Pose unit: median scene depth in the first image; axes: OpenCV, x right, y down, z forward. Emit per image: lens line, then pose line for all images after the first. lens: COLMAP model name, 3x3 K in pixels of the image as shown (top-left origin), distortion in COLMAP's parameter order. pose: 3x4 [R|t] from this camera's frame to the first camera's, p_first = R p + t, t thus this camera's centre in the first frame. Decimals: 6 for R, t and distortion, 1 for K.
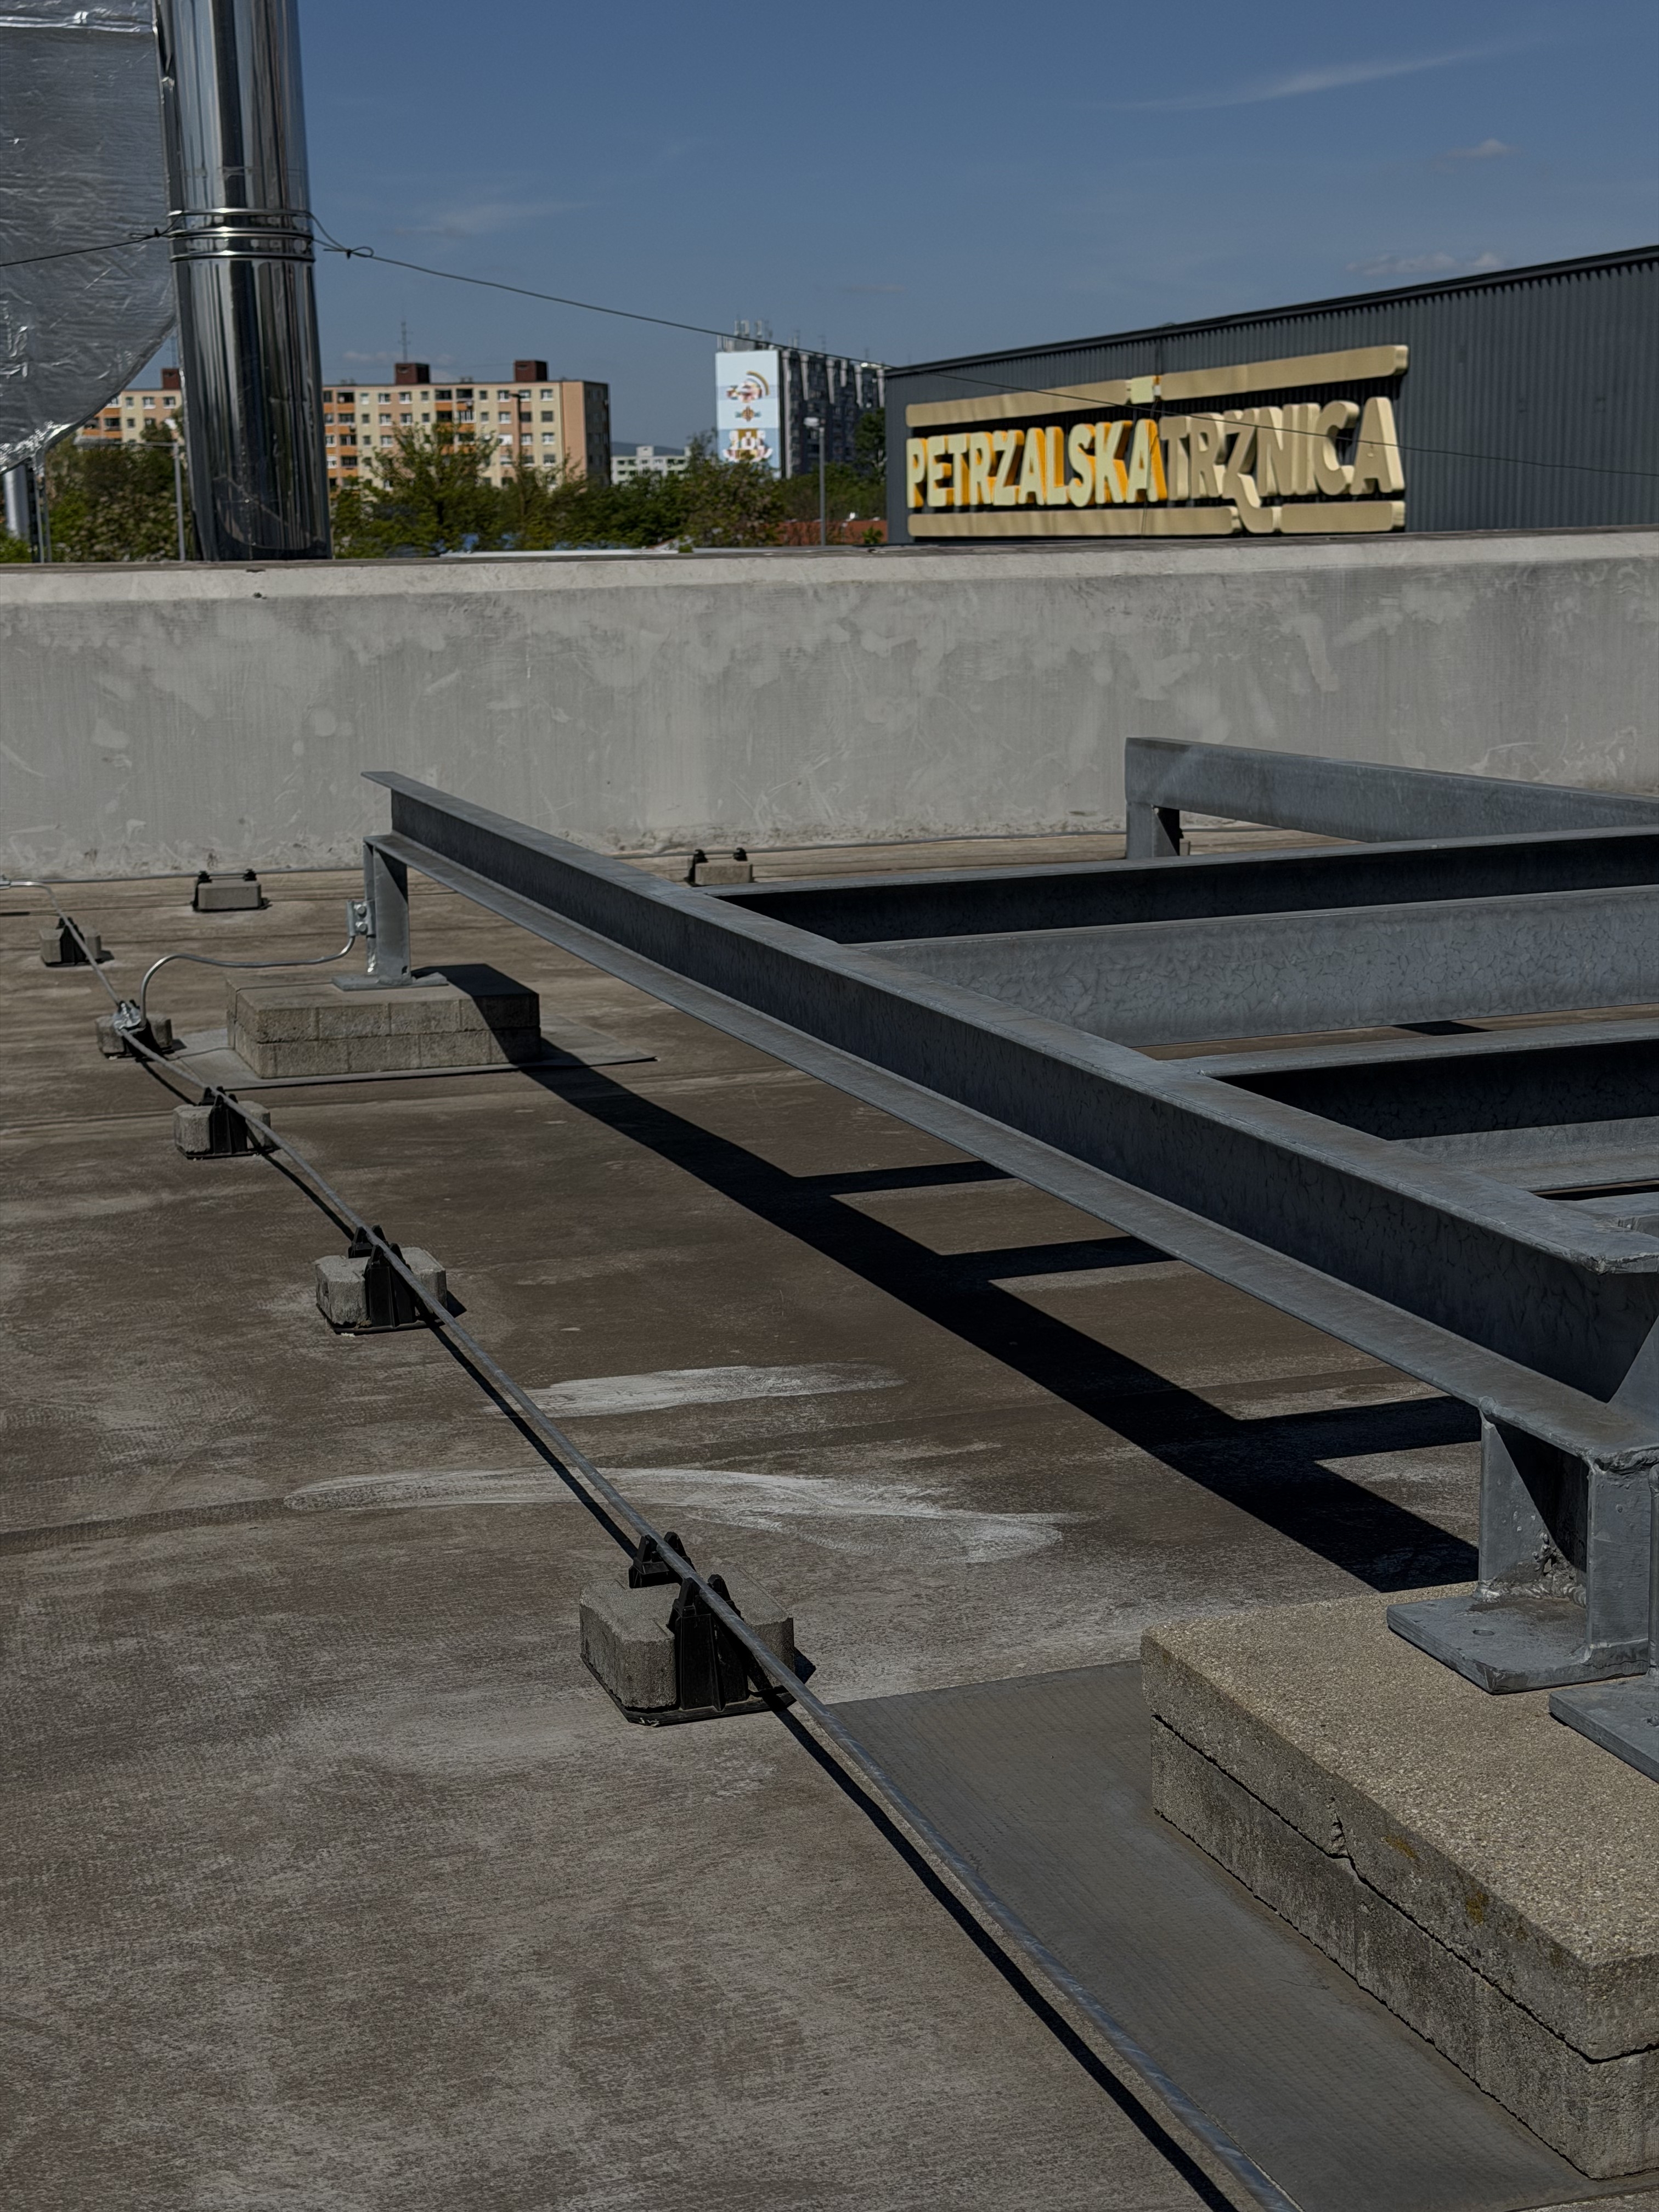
lens RADIAL K [[3073.3, 0, 837.5], [0, 3073.3, 1110.1], [0, 0, 1]] dist [0.096157, 0.000000]
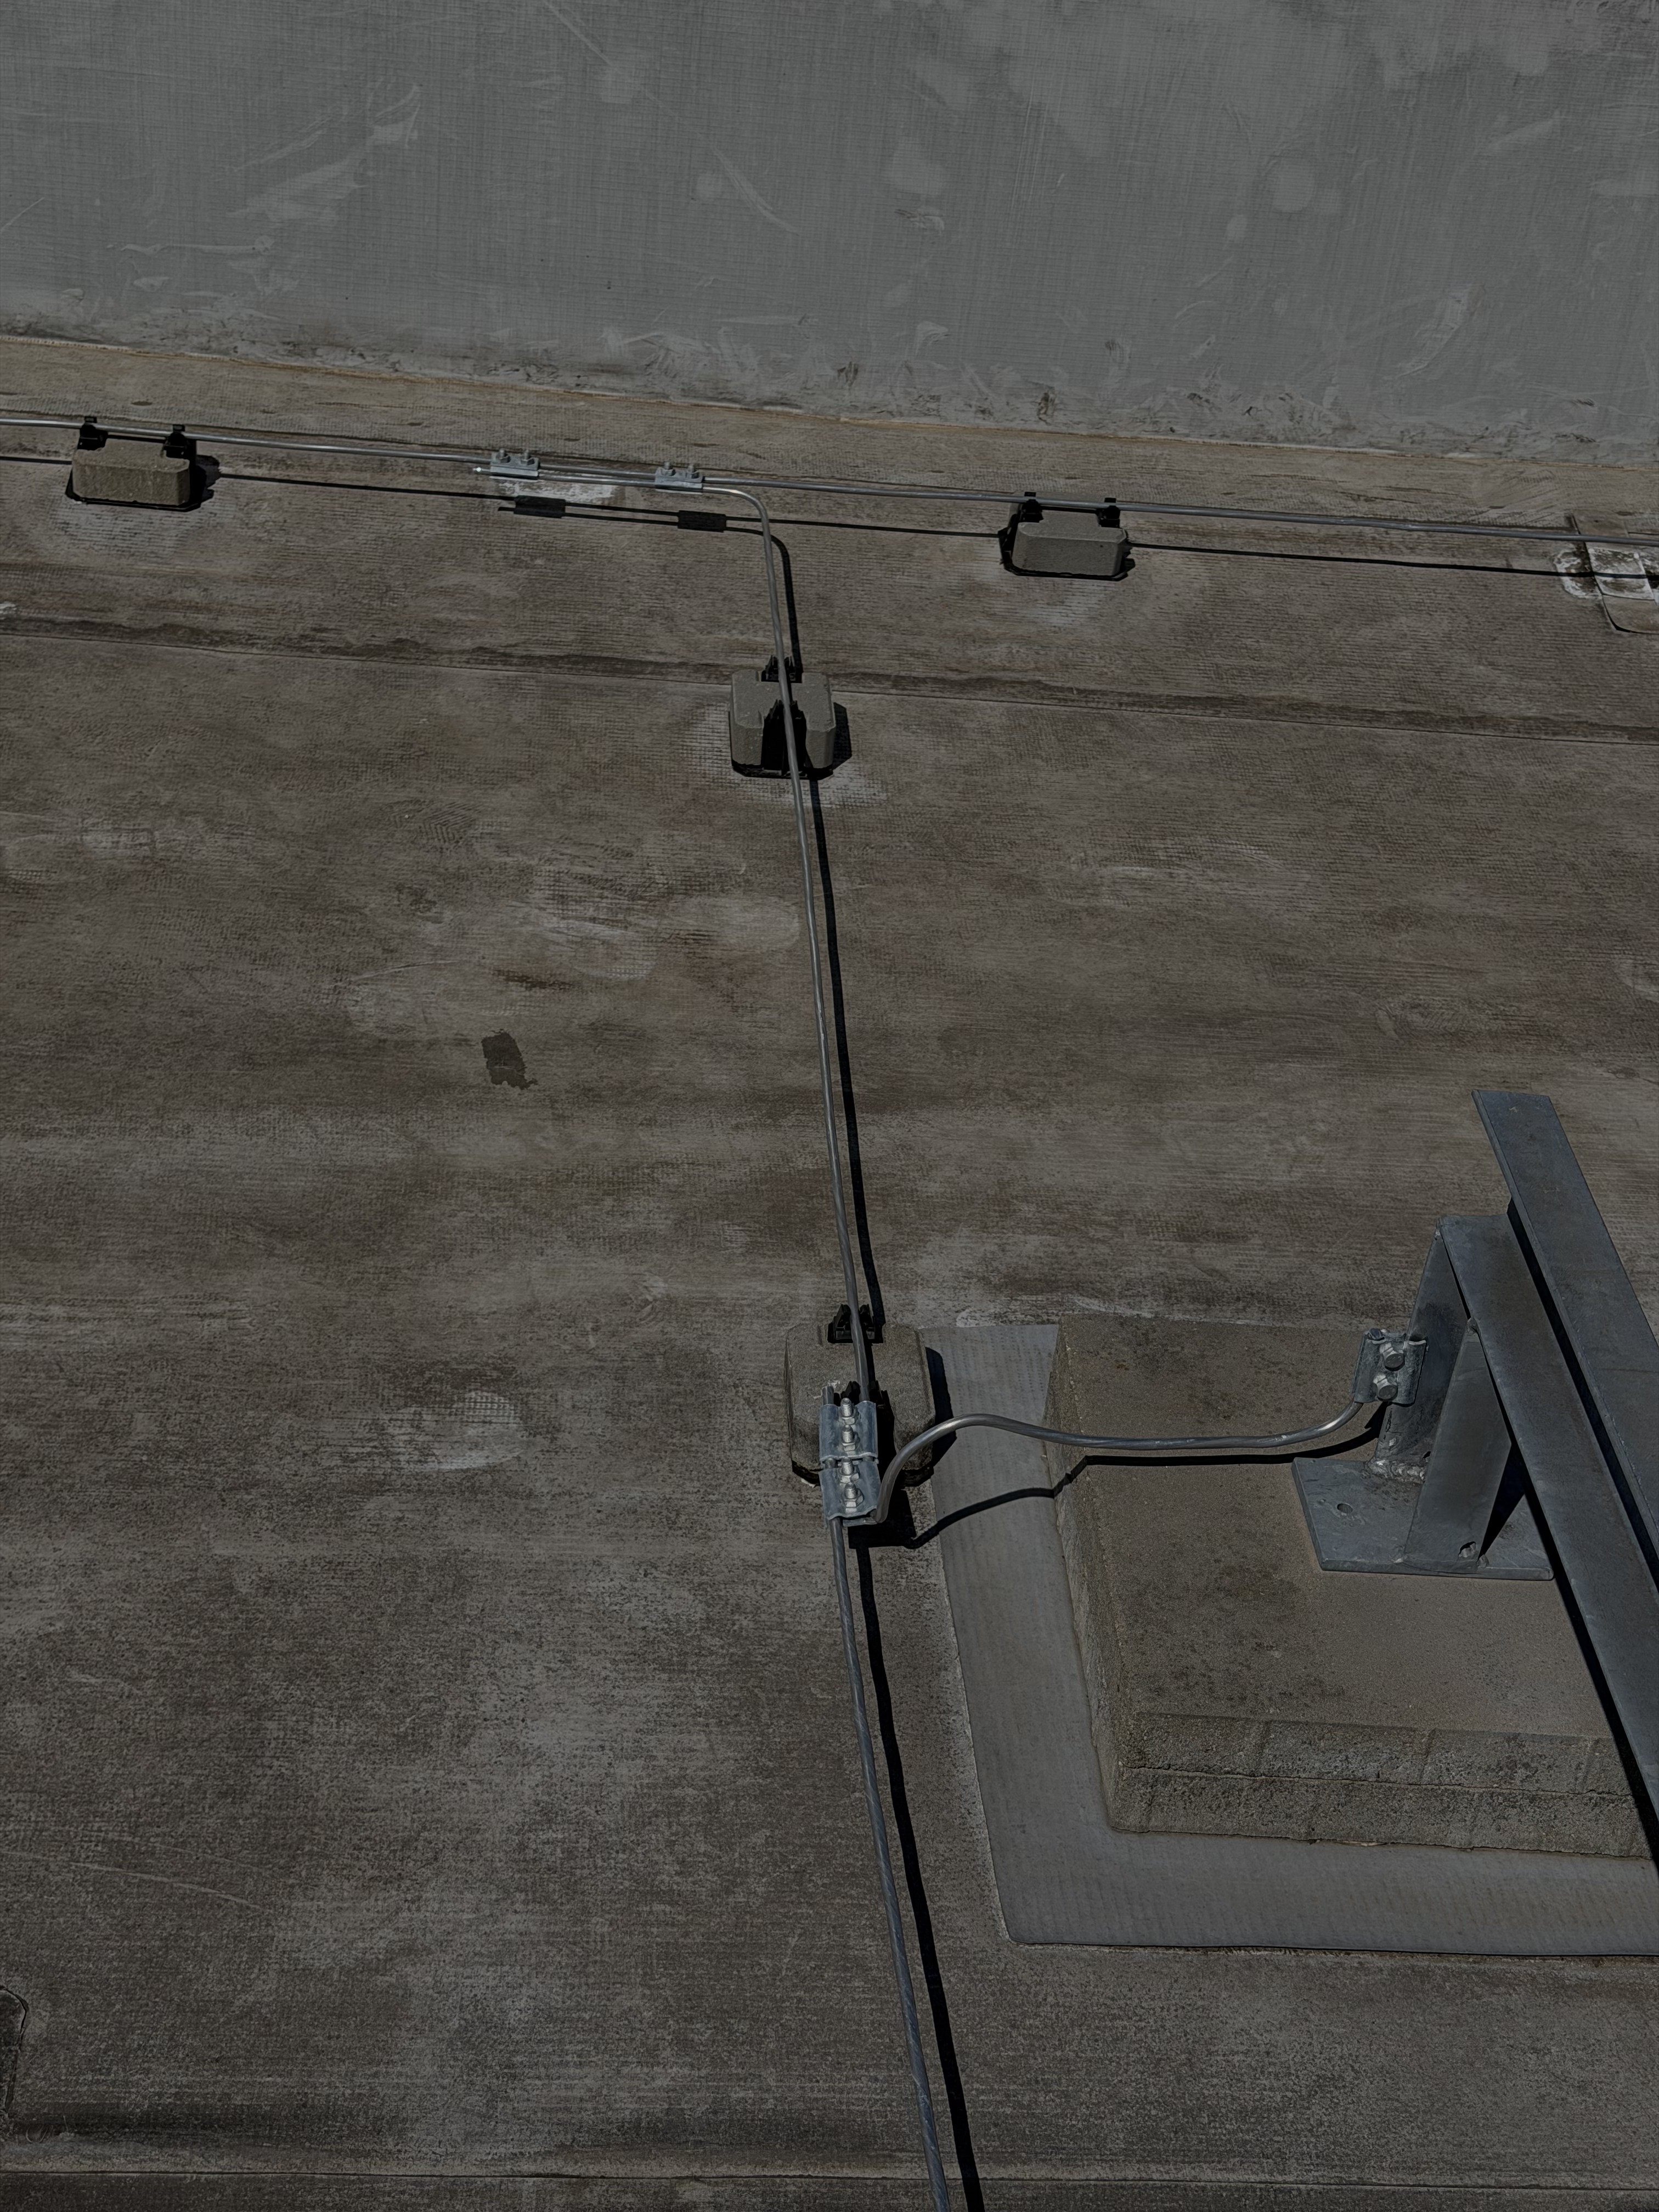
lens RADIAL K [[3073.3, 0, 810.4], [0, 3073.3, 1104.9], [0, 0, 1]] dist [0.096157, 0.000000]
pose [[0.958703, 0.239428, -0.153500, -0.126532], [-0.161066, 0.901894, 0.400806, -0.189004], [0.234405, -0.359531, 0.903212, 0.426842]]
